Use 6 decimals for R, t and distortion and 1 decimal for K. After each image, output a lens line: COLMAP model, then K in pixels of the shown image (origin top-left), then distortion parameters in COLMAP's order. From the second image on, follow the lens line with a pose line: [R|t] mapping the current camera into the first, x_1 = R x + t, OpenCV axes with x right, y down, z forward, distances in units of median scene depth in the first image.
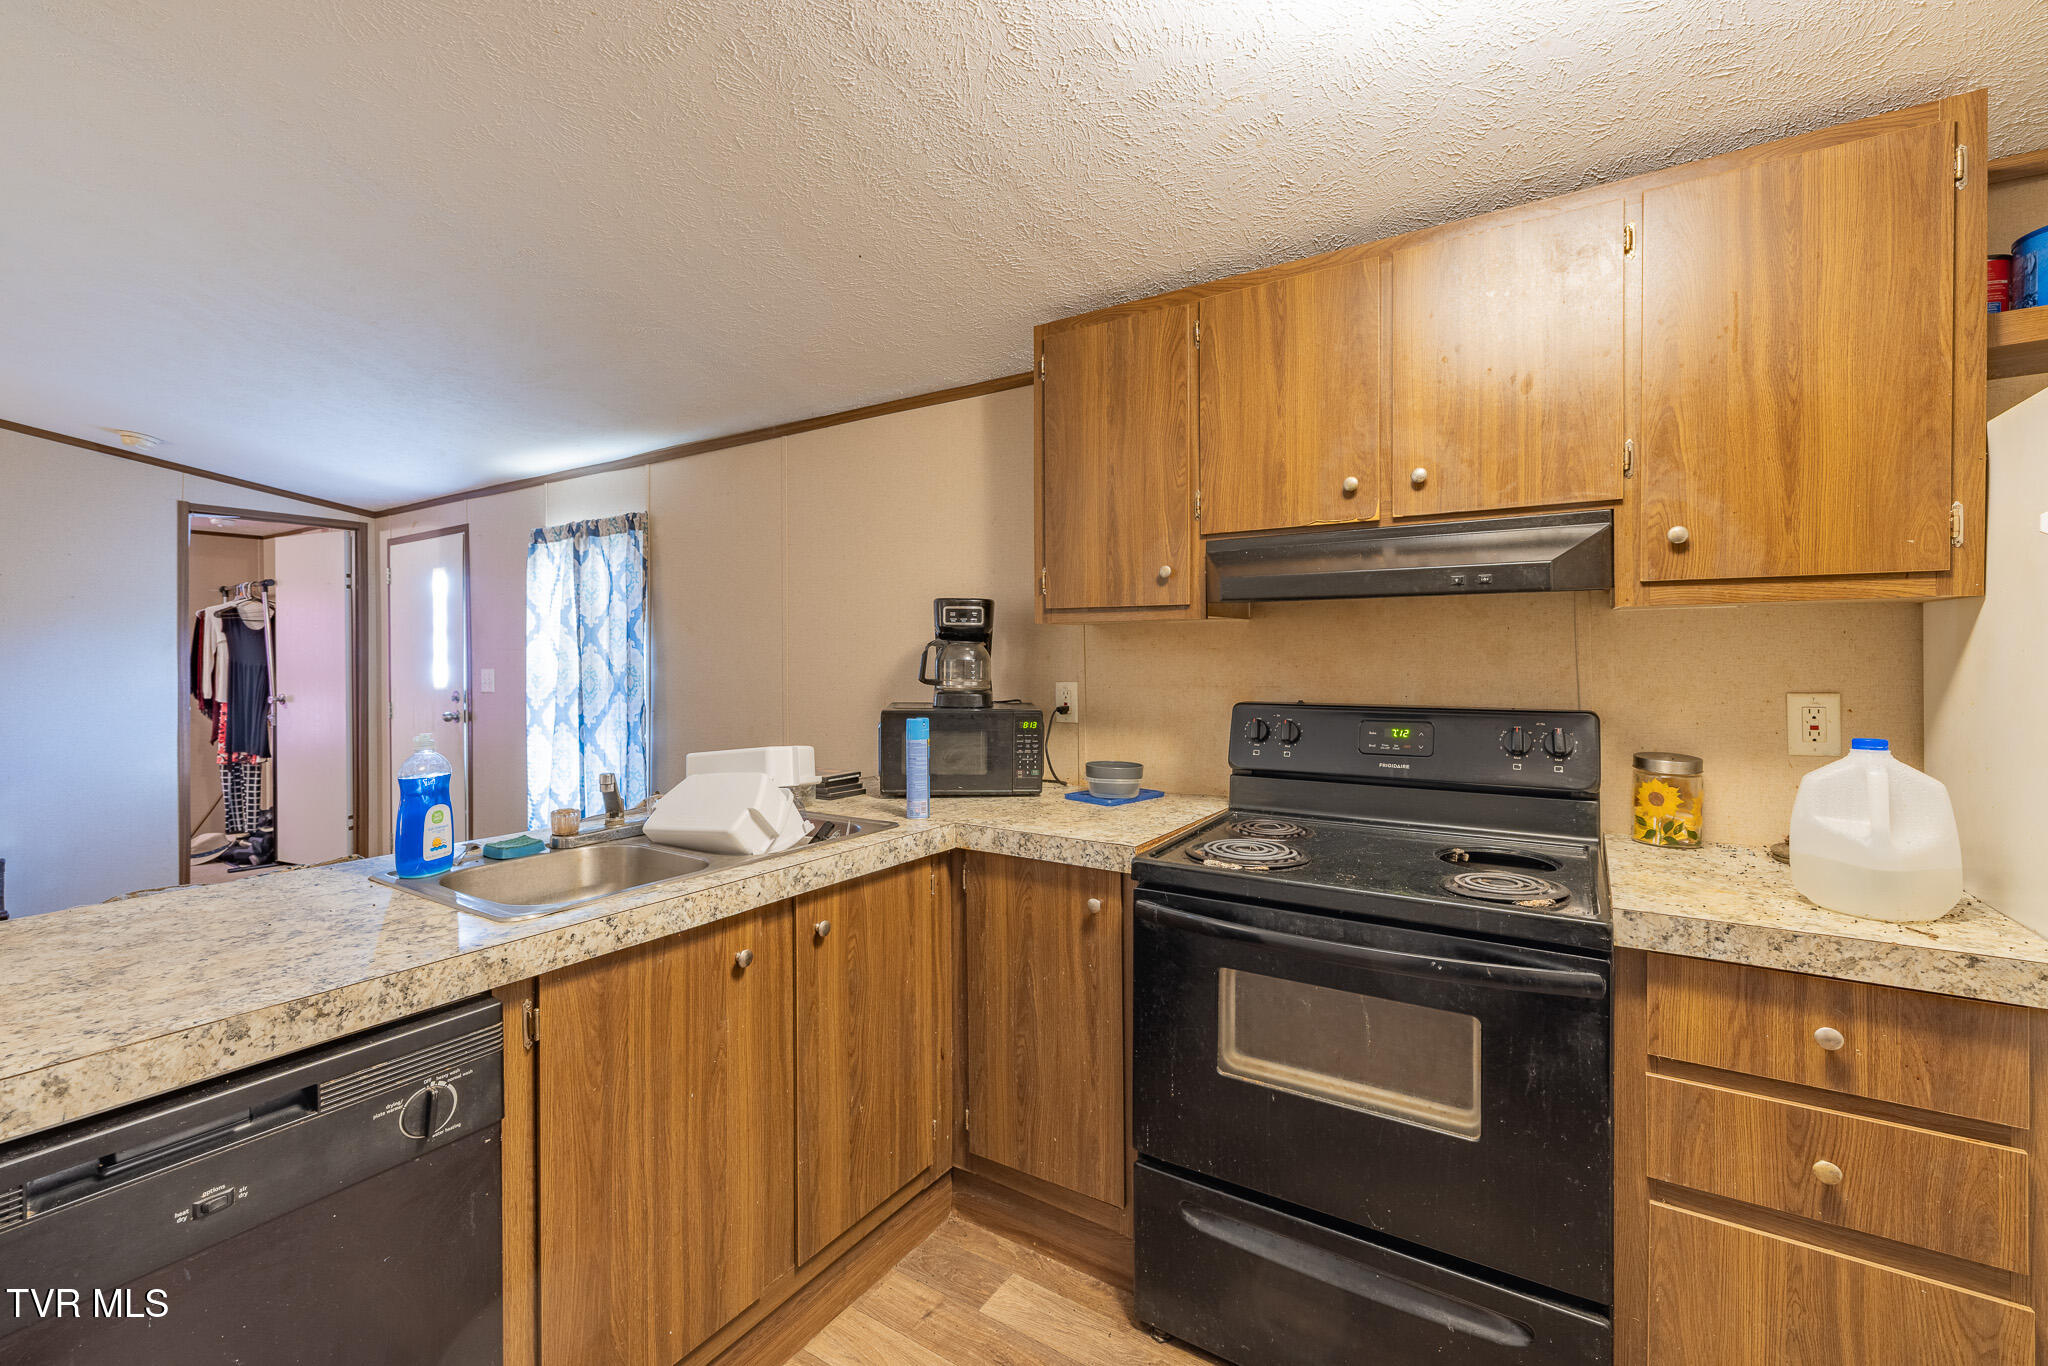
lens RADIAL K [[859.8, 0, 1024.5], [0, 859.8, 655.1], [0, 0, 1]] dist [-0.003218, 0.000110]
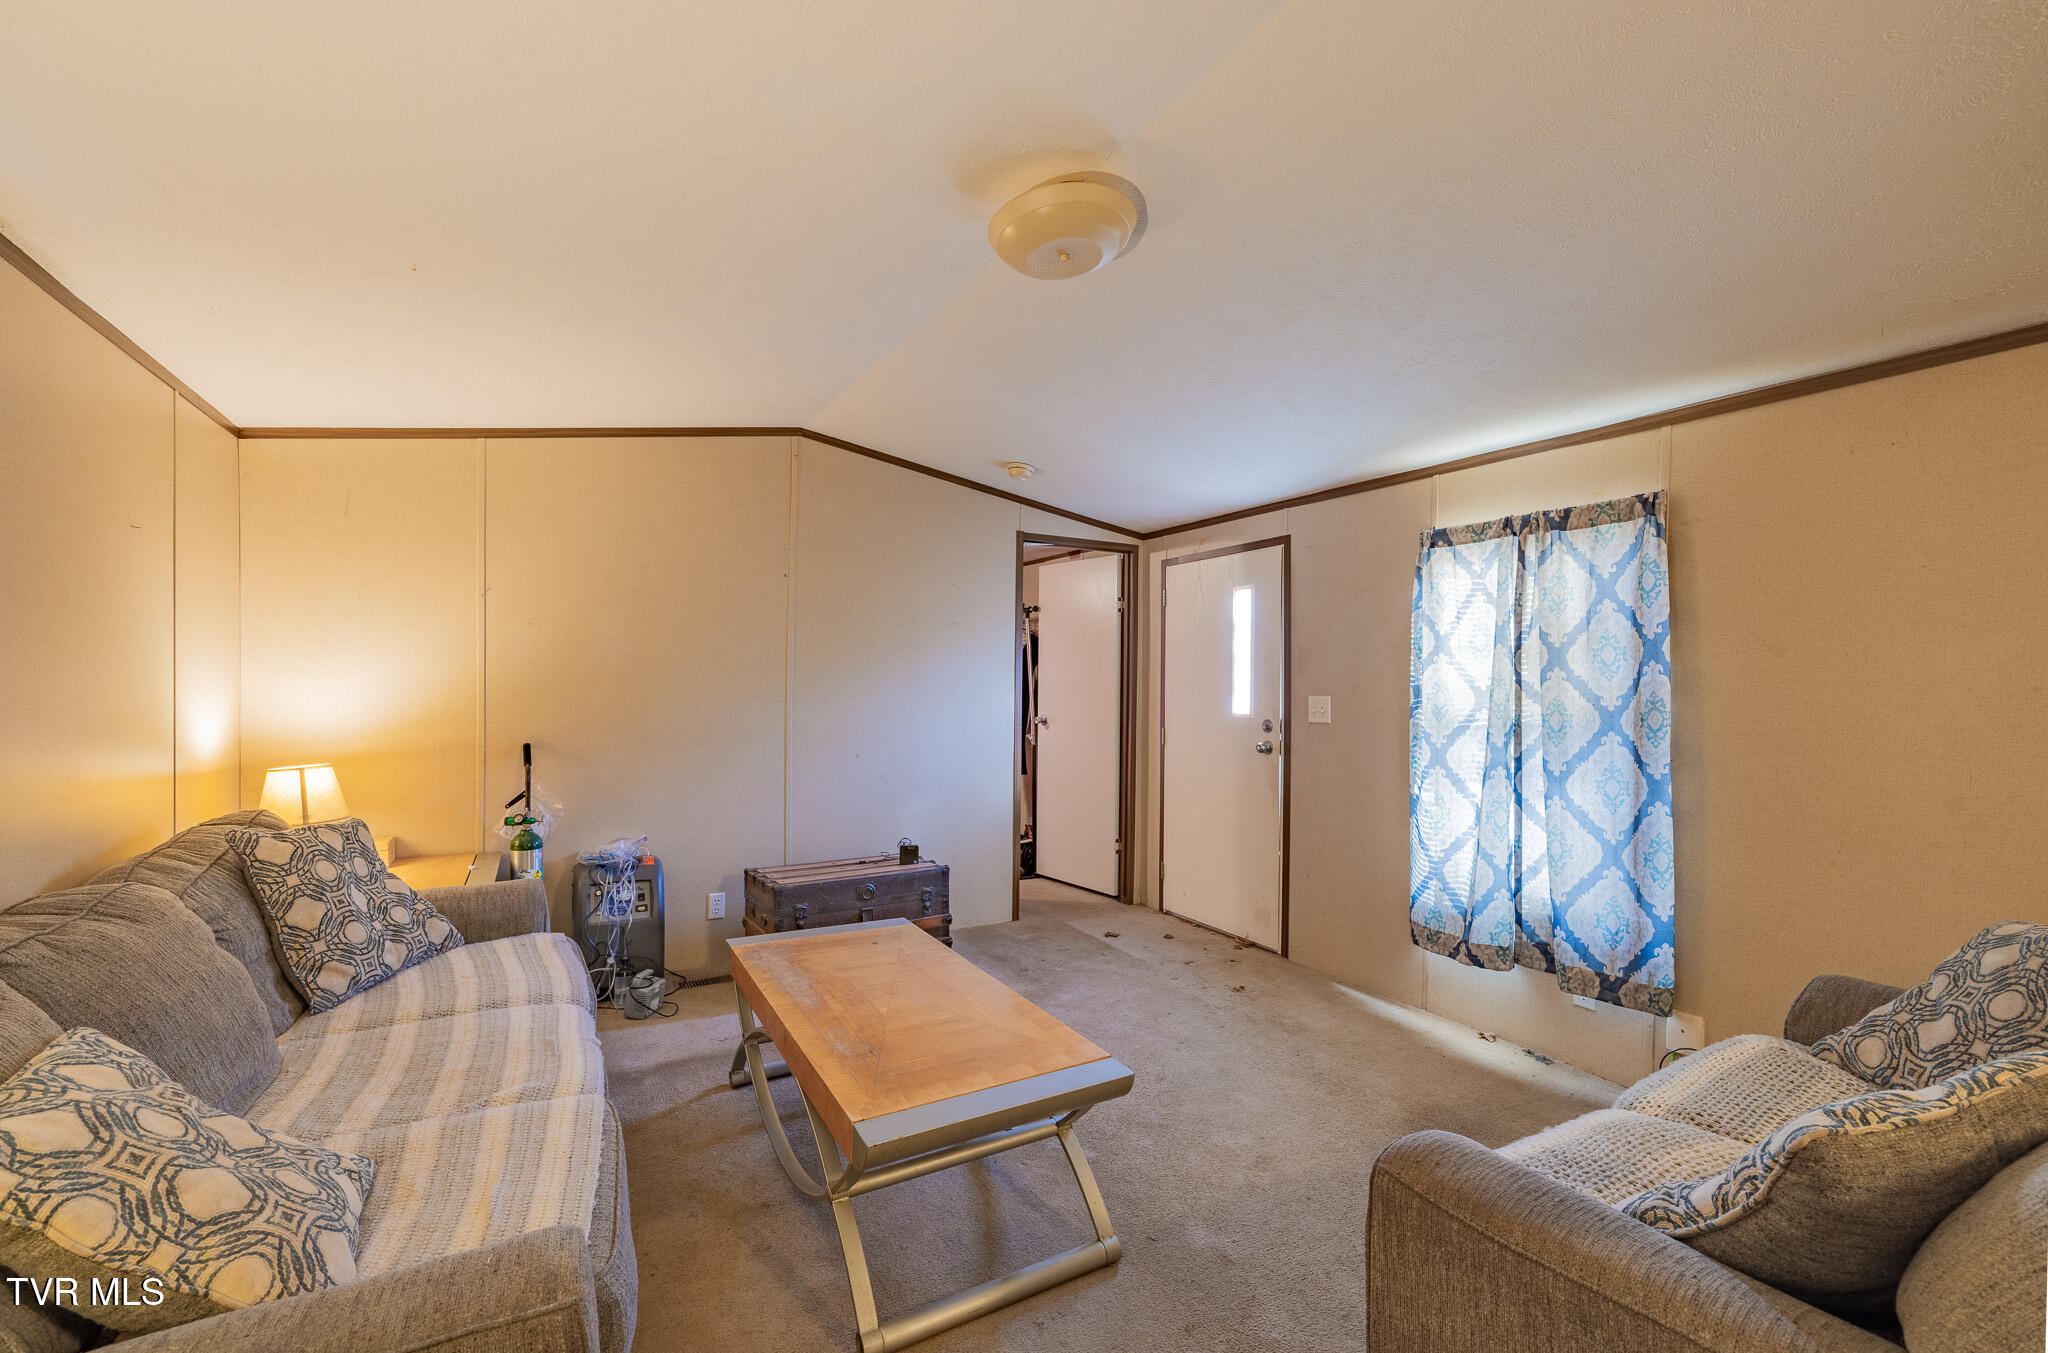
lens RADIAL K [[856.1, 0, 1027.1], [0, 856.1, 682.7], [0, 0, 1]] dist [-0.001199, -0.000132]
pose [[0.887281, 0.011049, -0.461096, -0.717060], [-0.009785, 0.999939, 0.005133, 0.000842], [0.461125, -0.000042, 0.887335, 0.112620]]
